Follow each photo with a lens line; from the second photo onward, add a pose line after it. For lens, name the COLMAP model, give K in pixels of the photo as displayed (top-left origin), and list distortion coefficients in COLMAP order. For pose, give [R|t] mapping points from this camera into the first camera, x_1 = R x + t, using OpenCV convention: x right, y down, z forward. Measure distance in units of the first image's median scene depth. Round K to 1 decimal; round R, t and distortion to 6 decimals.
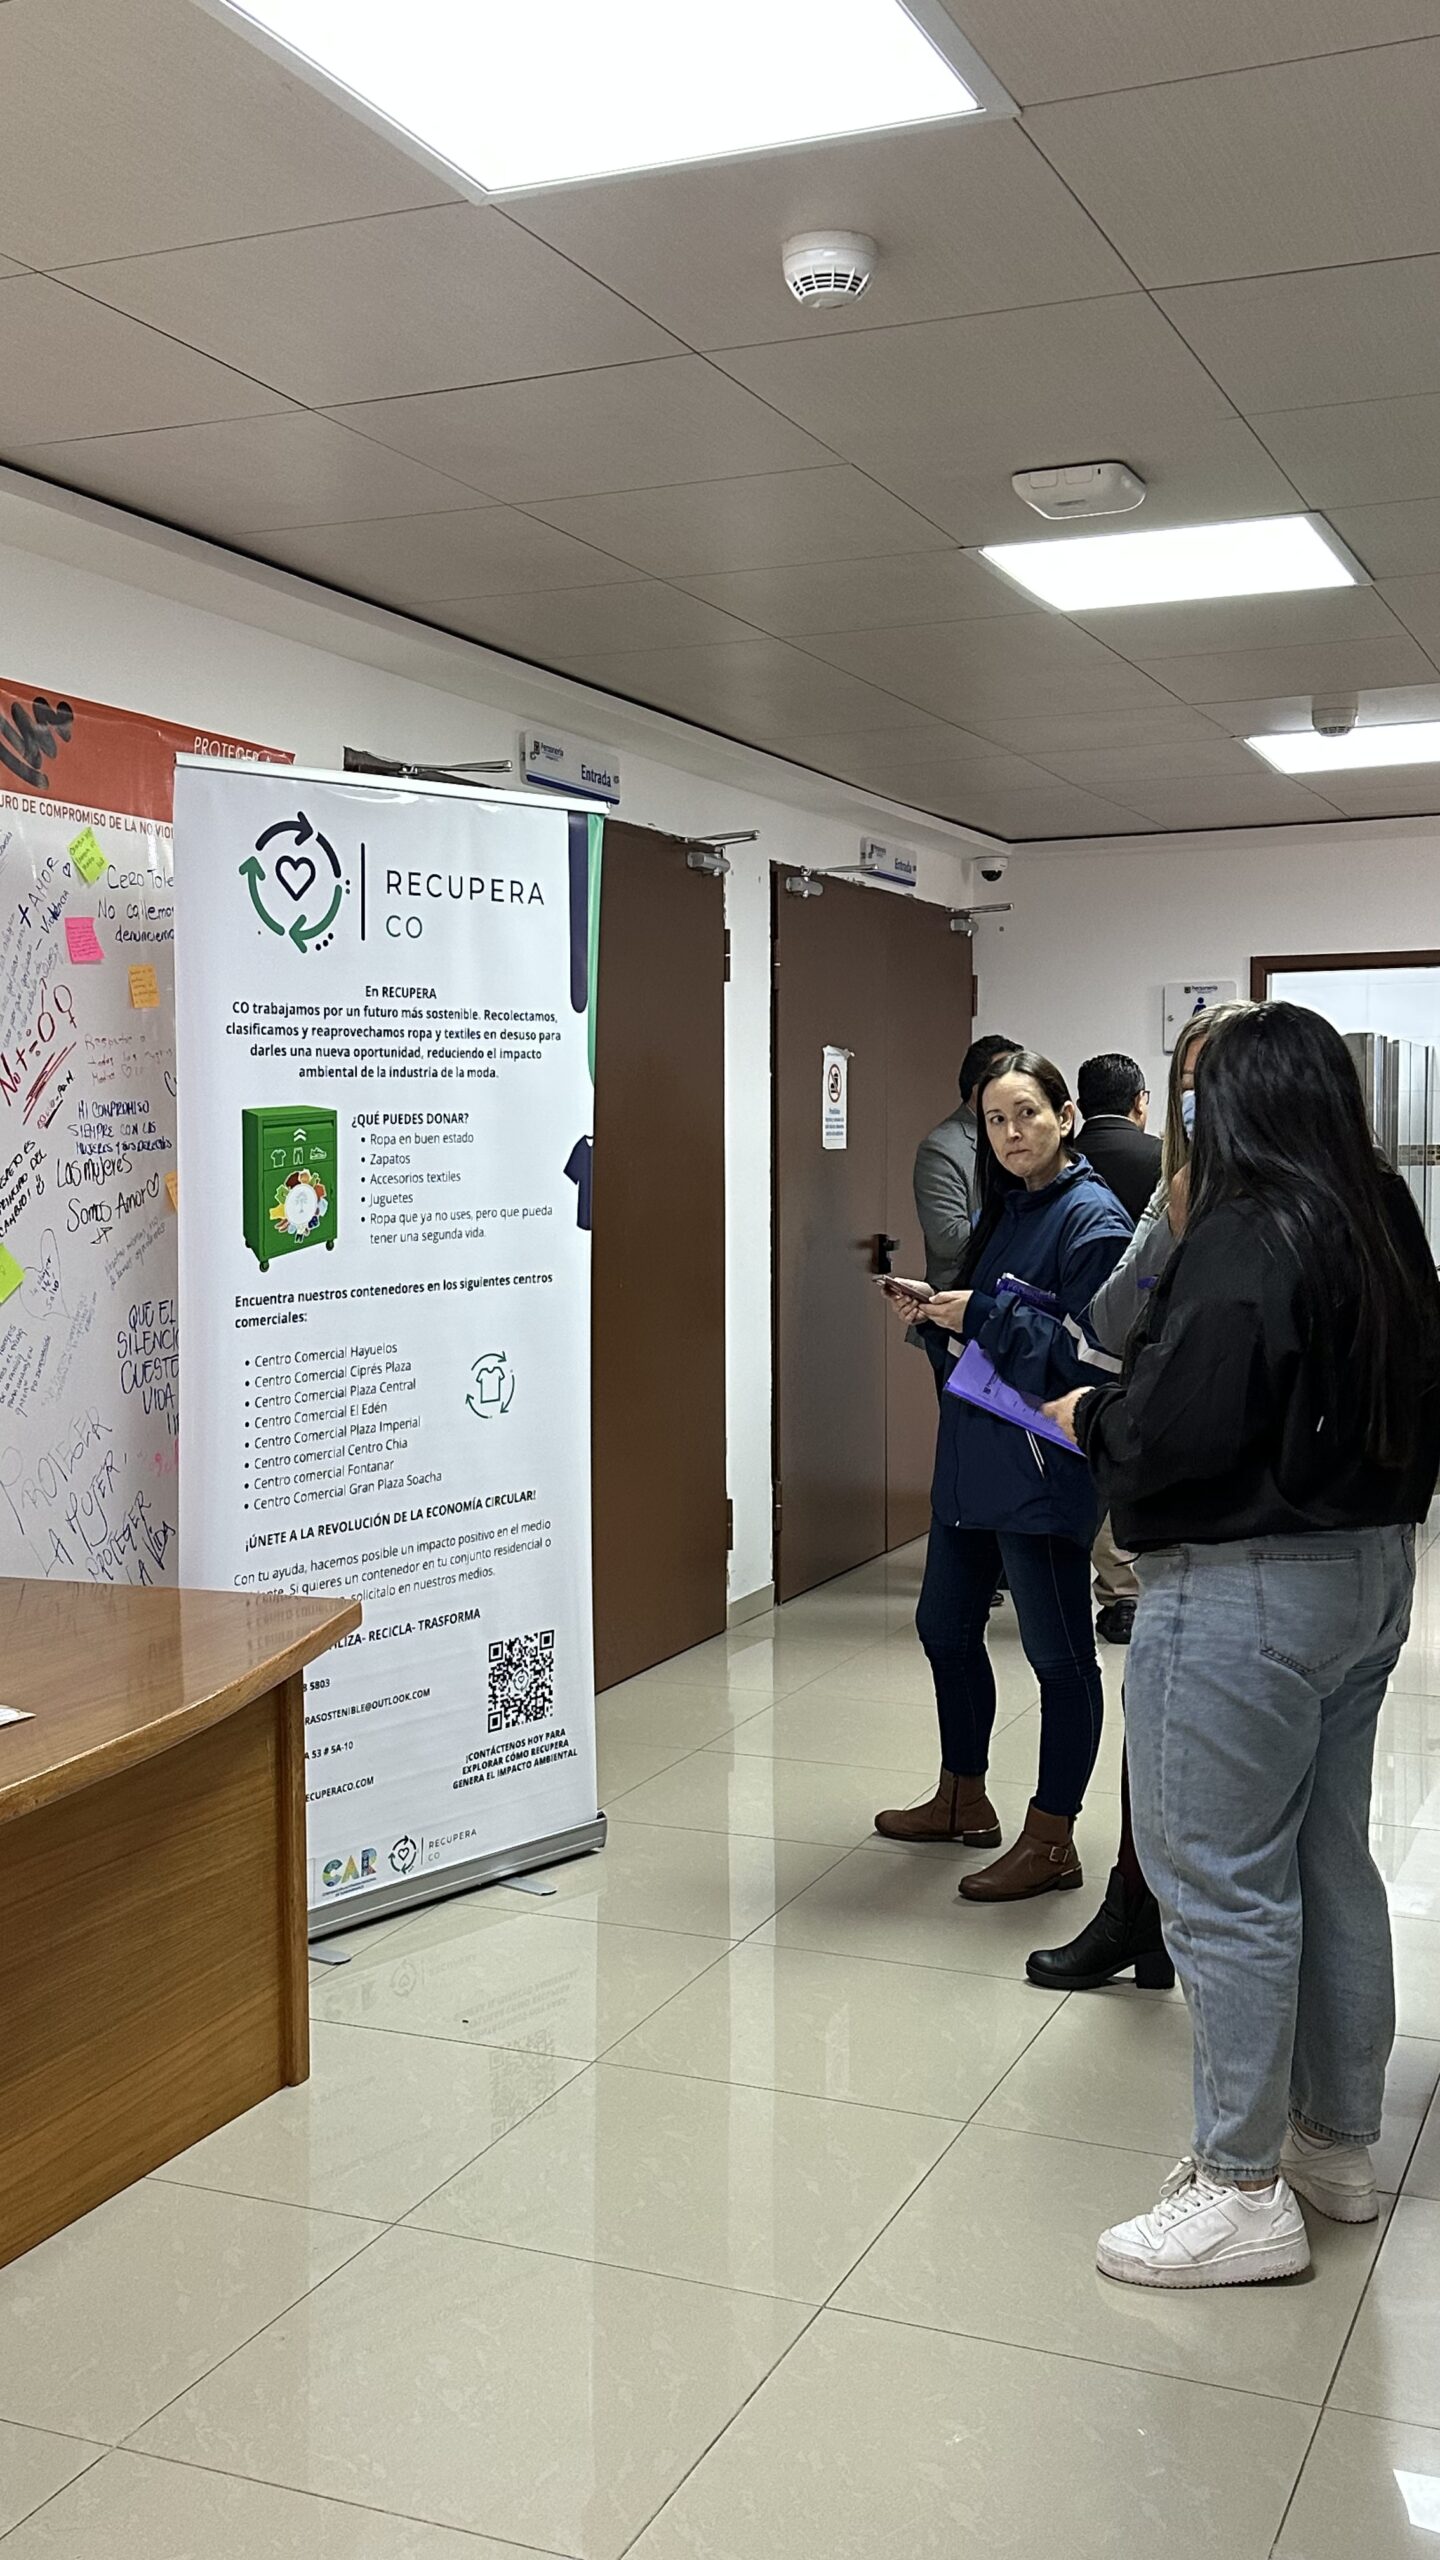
lens RADIAL K [[2494.5, 0, 714.8], [0, 2494.5, 1265.5], [0, 0, 1]] dist [0.205754, -0.382256]
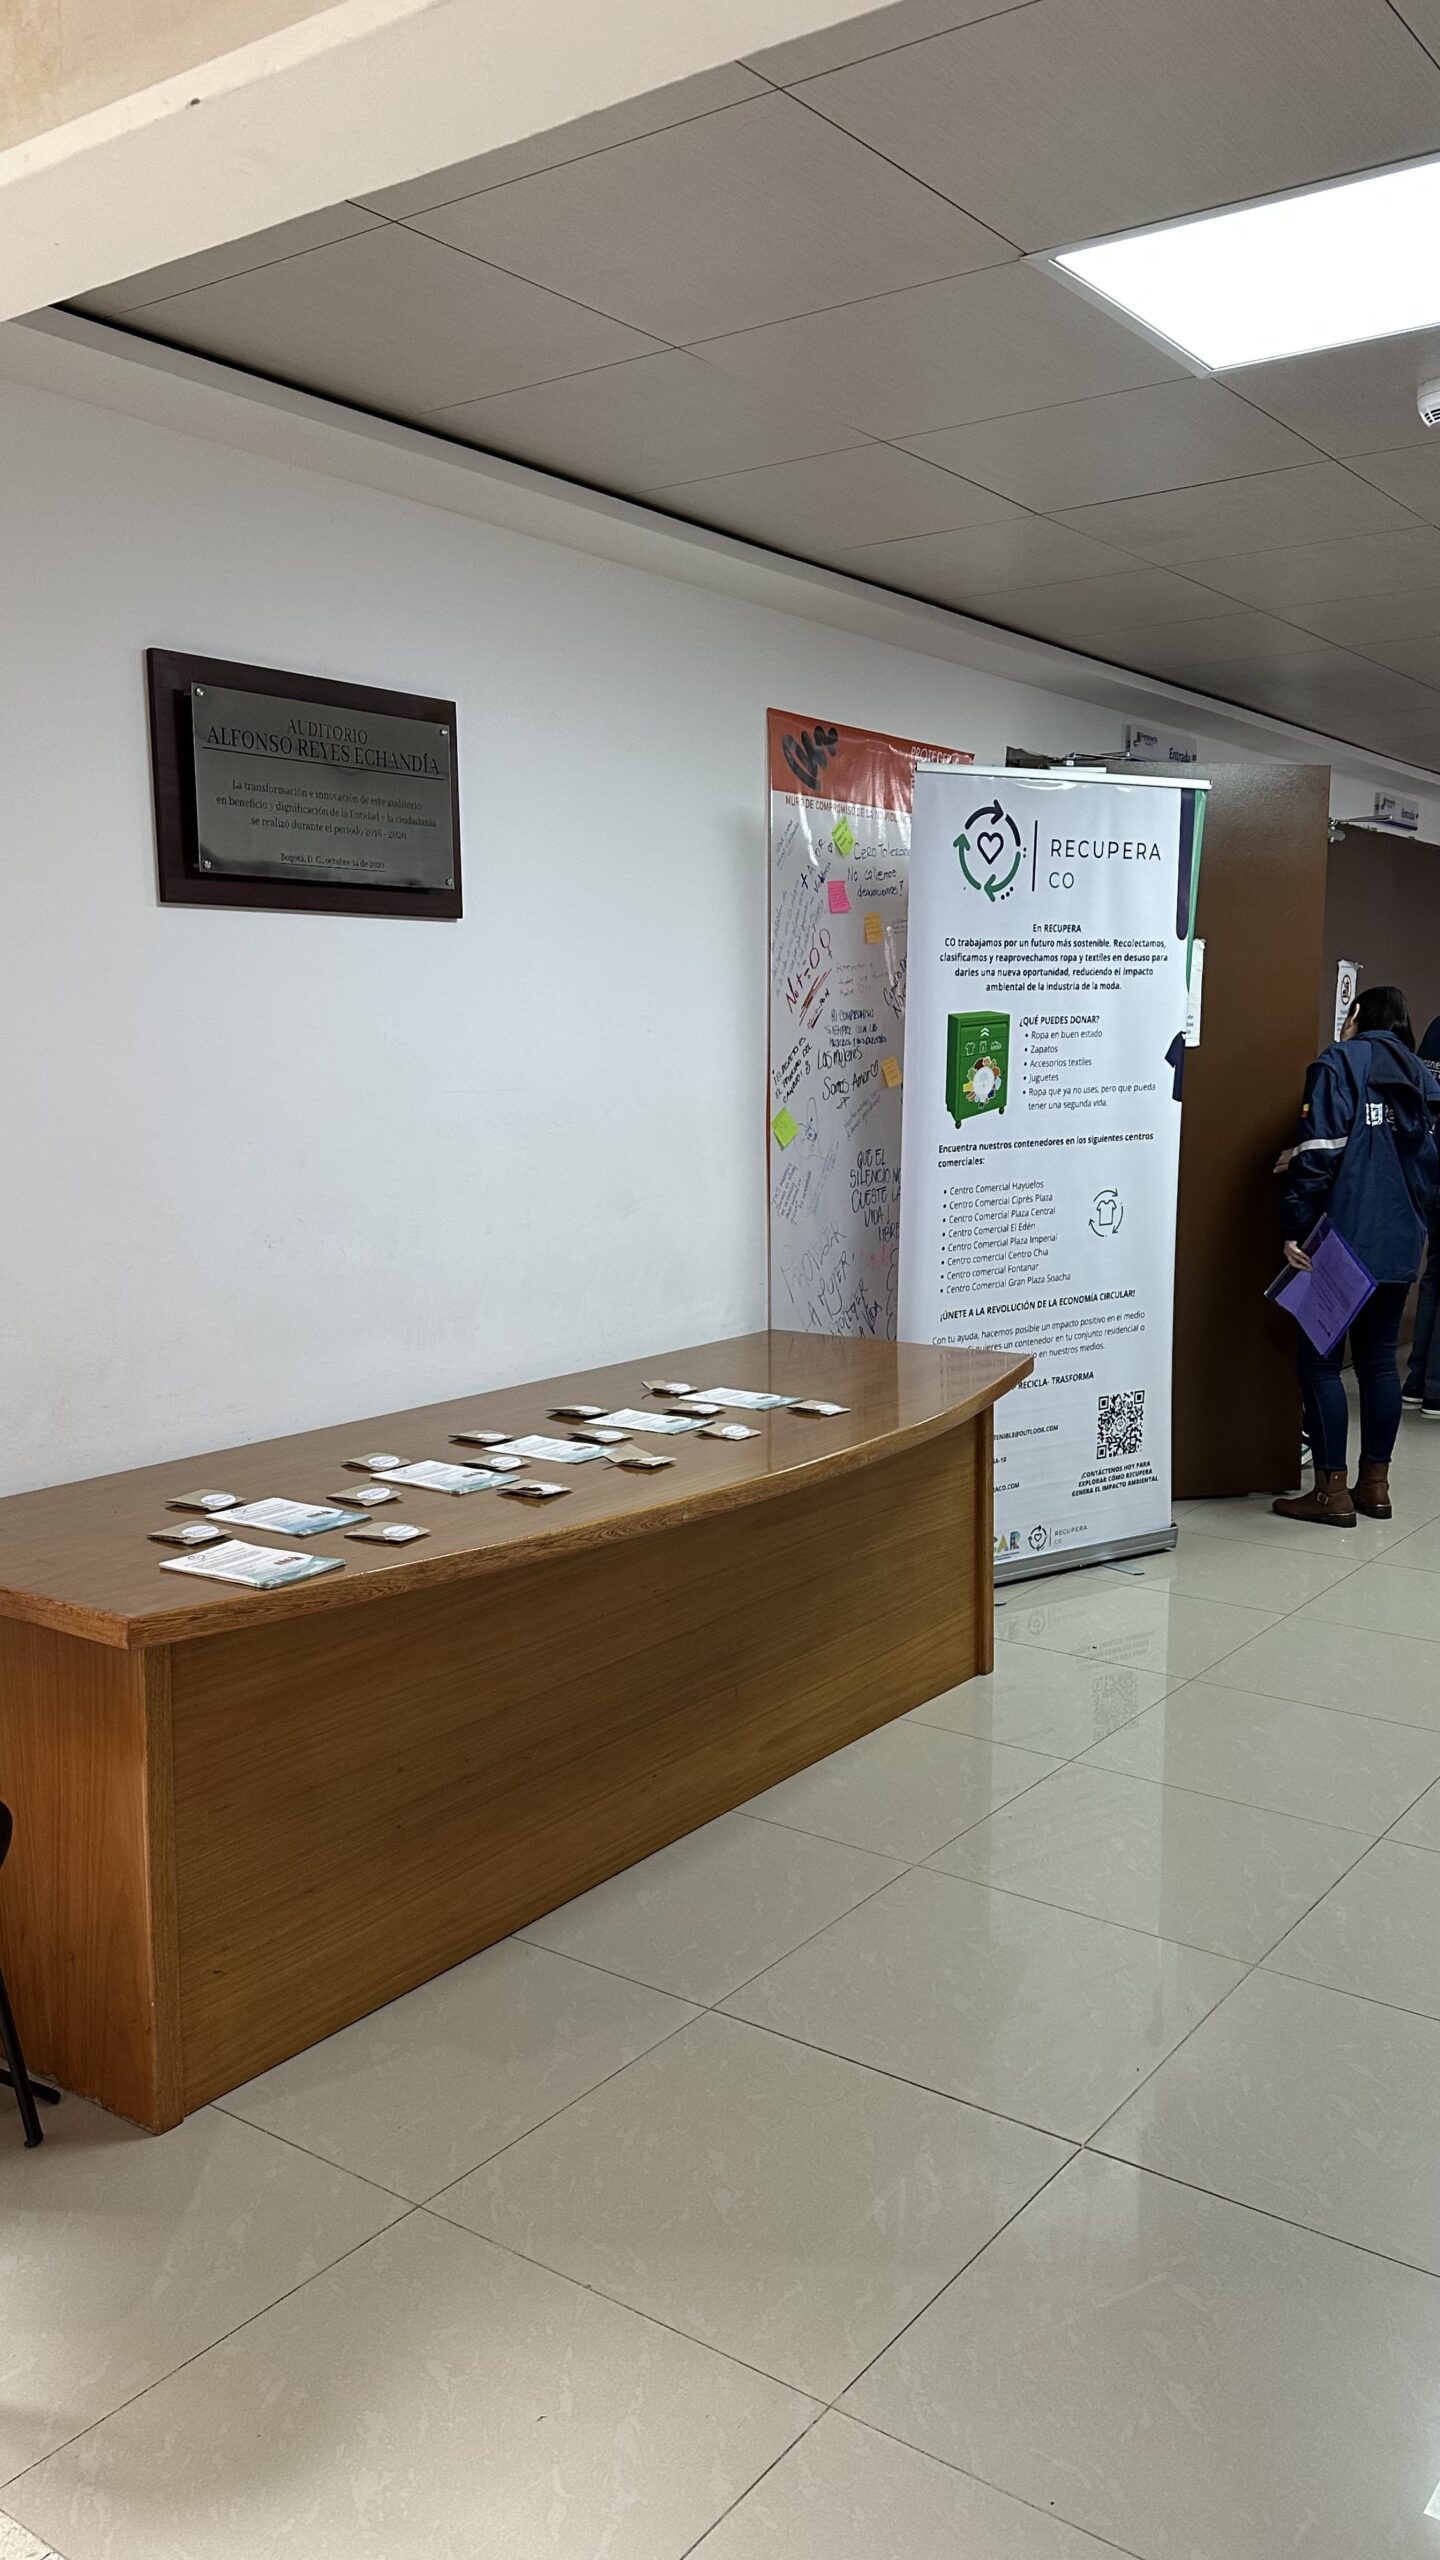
lens RADIAL K [[1953.5, 0, 720.0], [0, 1953.5, 1280.0], [0, 0, 1]] dist [0.220350, -0.465008]
pose [[0.974272, 0.030943, -0.223241, -0.056466], [-0.014793, 0.997174, 0.073657, 0.007901], [0.224890, -0.068460, 0.971976, -0.123004]]
